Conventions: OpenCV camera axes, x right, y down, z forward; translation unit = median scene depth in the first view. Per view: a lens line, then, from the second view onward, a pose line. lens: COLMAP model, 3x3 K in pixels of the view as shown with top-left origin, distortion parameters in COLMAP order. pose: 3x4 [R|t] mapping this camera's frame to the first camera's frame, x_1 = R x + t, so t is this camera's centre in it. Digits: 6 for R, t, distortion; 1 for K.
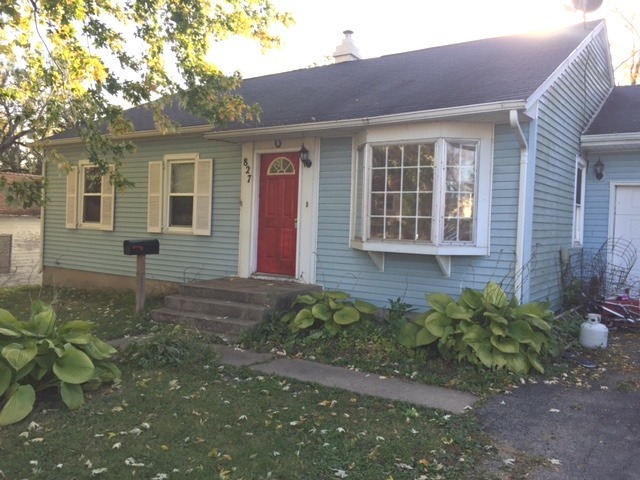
lens RADIAL K [[549.9, 0, 323.1], [0, 549.9, 241.4], [0, 0, 1]] dist [0.088263, -0.128384]
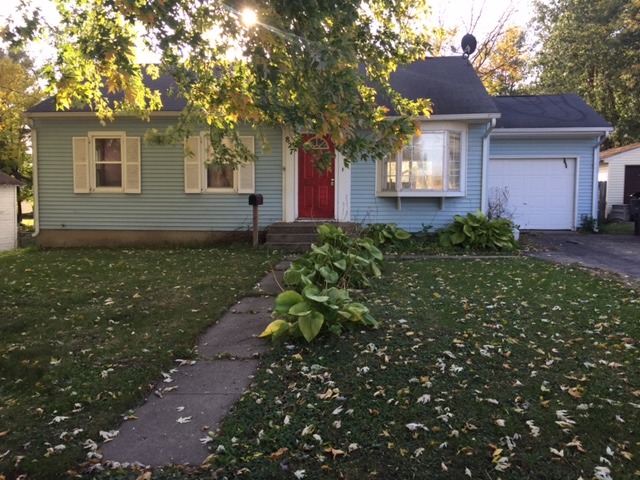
lens RADIAL K [[549.9, 0, 323.1], [0, 549.9, 241.4], [0, 0, 1]] dist [0.088263, -0.128384]
pose [[0.873287, -0.067291, 0.482536, -0.752963], [0.041038, 0.997056, 0.064772, 0.027358], [-0.485474, -0.036762, 0.873478, -0.276858]]
